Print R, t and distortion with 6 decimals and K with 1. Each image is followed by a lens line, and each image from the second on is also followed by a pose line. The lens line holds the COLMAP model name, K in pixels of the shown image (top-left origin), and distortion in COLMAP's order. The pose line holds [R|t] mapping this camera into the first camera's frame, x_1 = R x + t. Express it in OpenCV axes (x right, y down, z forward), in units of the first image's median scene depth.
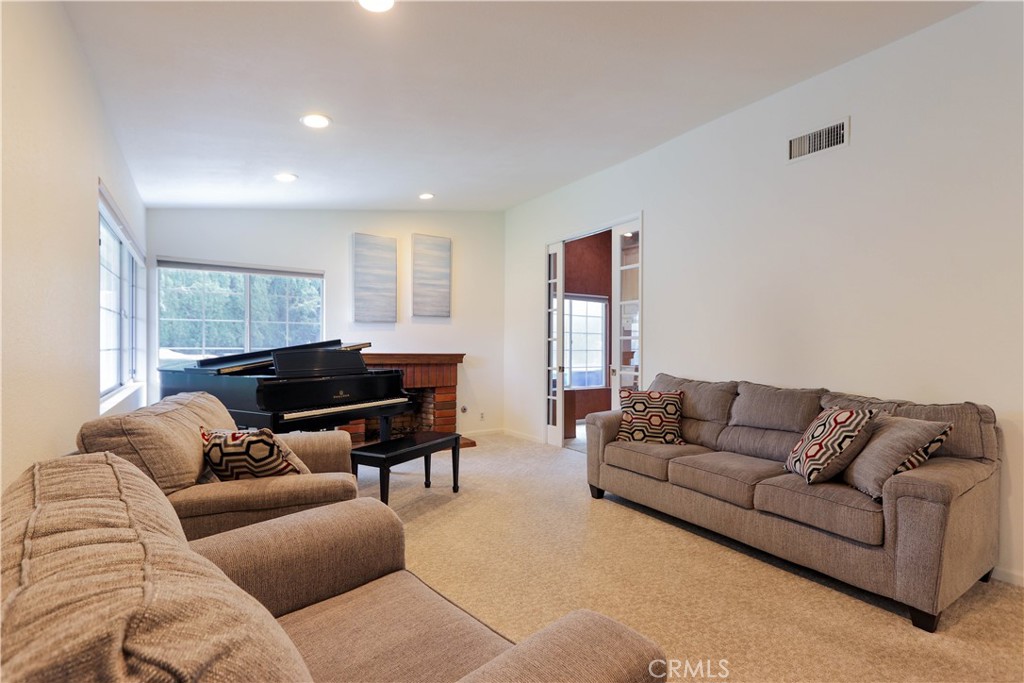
lens RADIAL K [[477.4, 0, 508.6], [0, 477.4, 349.0], [0, 0, 1]] dist [-0.002117, 0.007815]
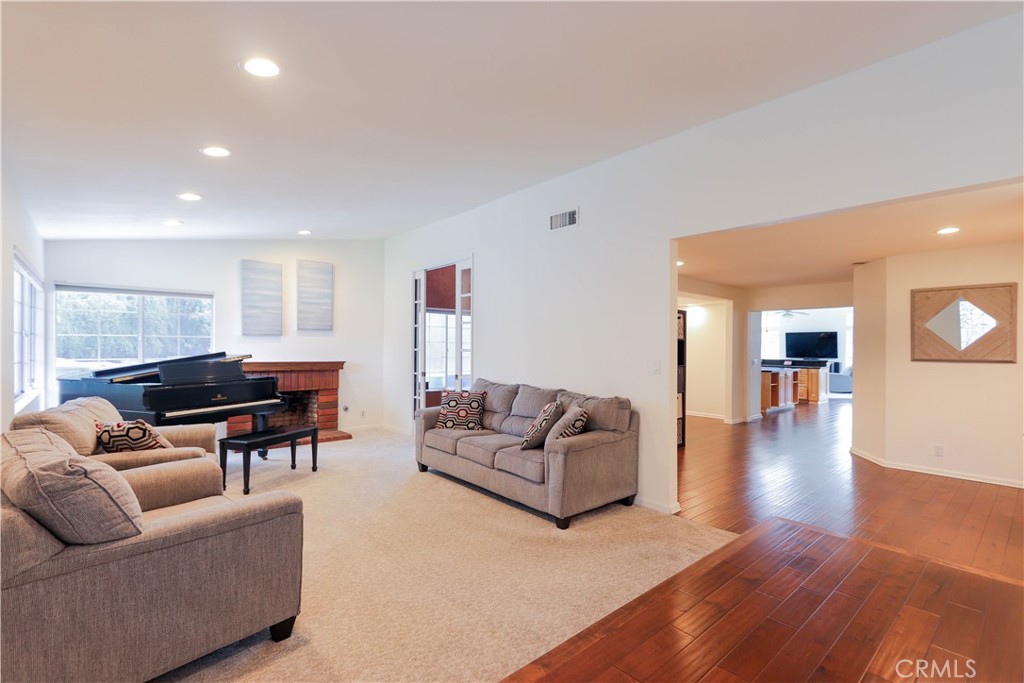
lens RADIAL K [[477.4, 0, 508.6], [0, 477.4, 349.0], [0, 0, 1]] dist [-0.002117, 0.007815]
pose [[0.990768, 0.000475, 0.135567, 0.241231], [-0.000465, 1.000000, -0.000106, -0.033800], [-0.135567, 0.000042, 0.990768, -0.366036]]
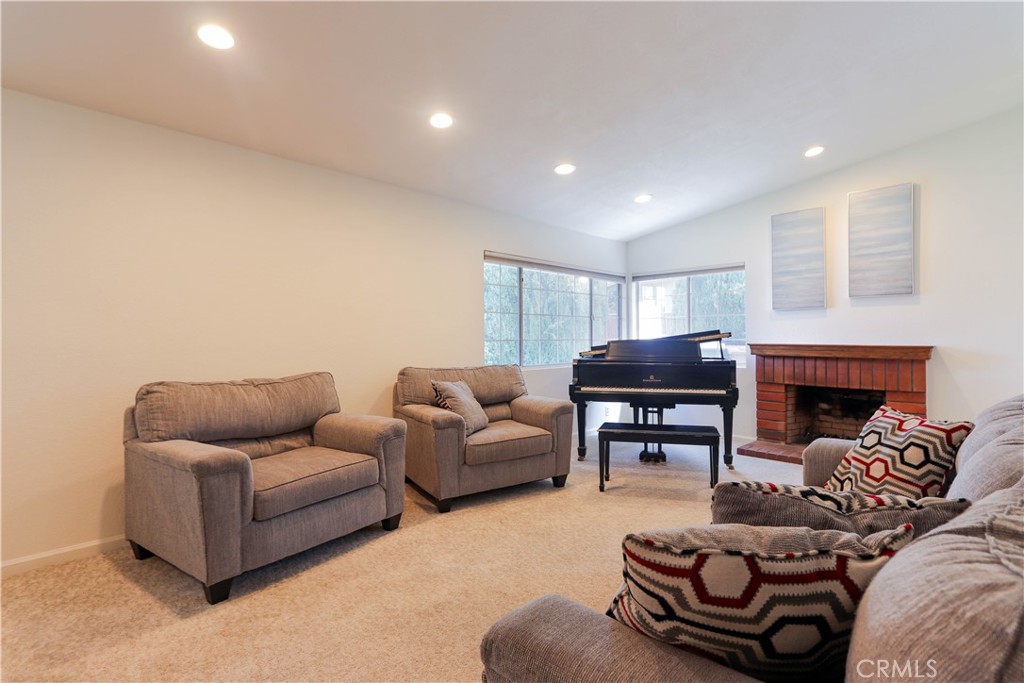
lens RADIAL K [[485.9, 0, 541.1], [0, 485.9, 333.9], [0, 0, 1]] dist [0.001458, 0.000498]
pose [[0.239617, -0.014904, -0.970753, 0.713409], [-0.002930, 0.999867, -0.016074, 0.008426], [0.970863, 0.006696, 0.239542, 0.482718]]
